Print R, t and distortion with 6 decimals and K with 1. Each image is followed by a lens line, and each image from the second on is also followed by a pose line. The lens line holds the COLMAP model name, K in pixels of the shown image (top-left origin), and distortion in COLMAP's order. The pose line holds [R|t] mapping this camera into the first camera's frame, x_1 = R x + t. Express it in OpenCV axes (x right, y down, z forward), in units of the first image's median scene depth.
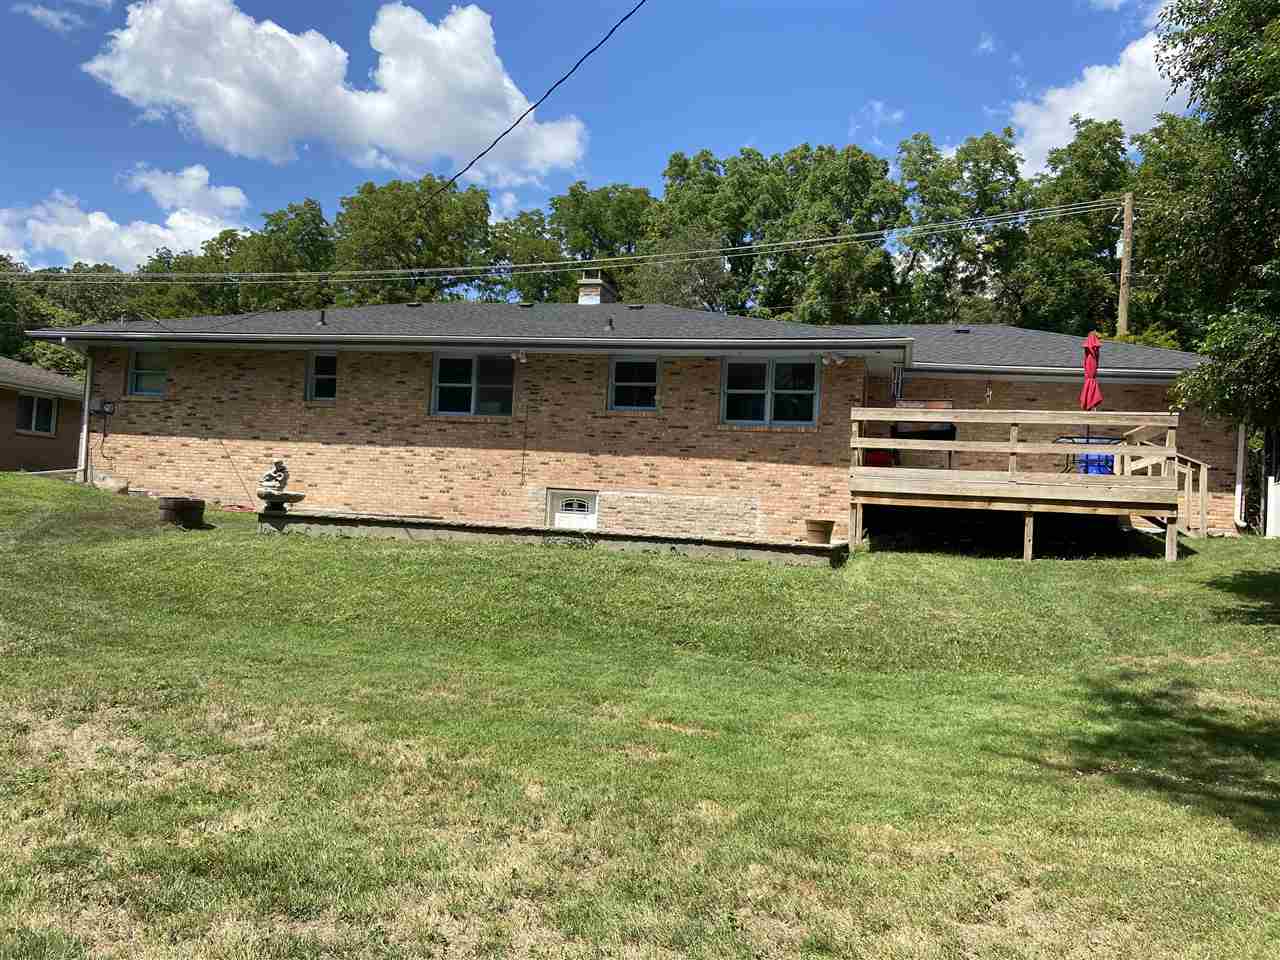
lens RADIAL K [[967.4, 0, 639.5], [0, 967.4, 472.8], [0, 0, 1]] dist [0.075516, -0.050079]
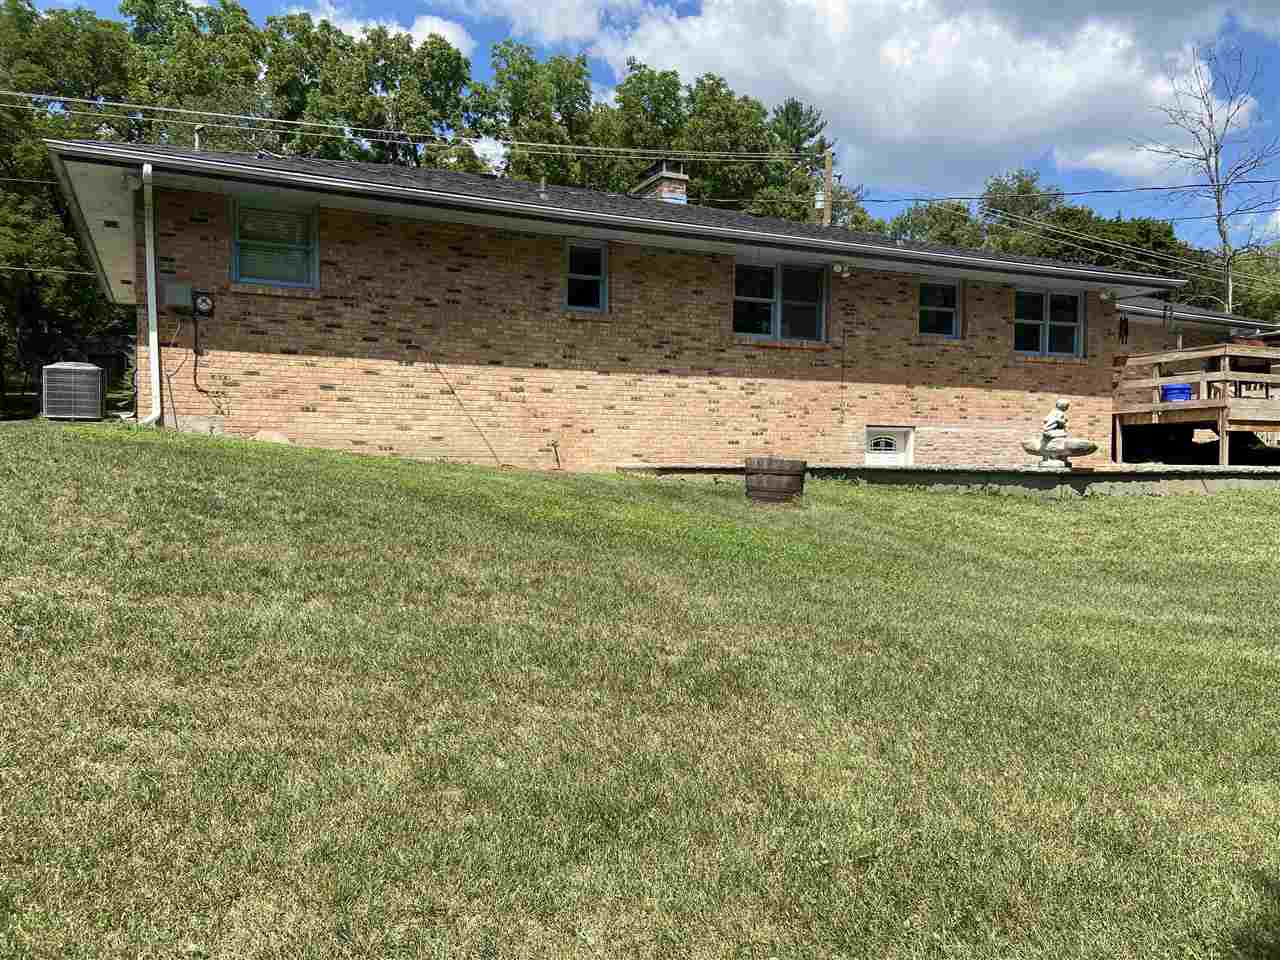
lens RADIAL K [[967.4, 0, 639.5], [0, 967.4, 491.3], [0, 0, 1]] dist [0.075516, -0.050079]
pose [[0.761586, -0.073943, 0.643832, -0.788347], [0.007227, 0.994377, 0.105654, -0.018579], [-0.648024, -0.075811, 0.757837, 0.446131]]
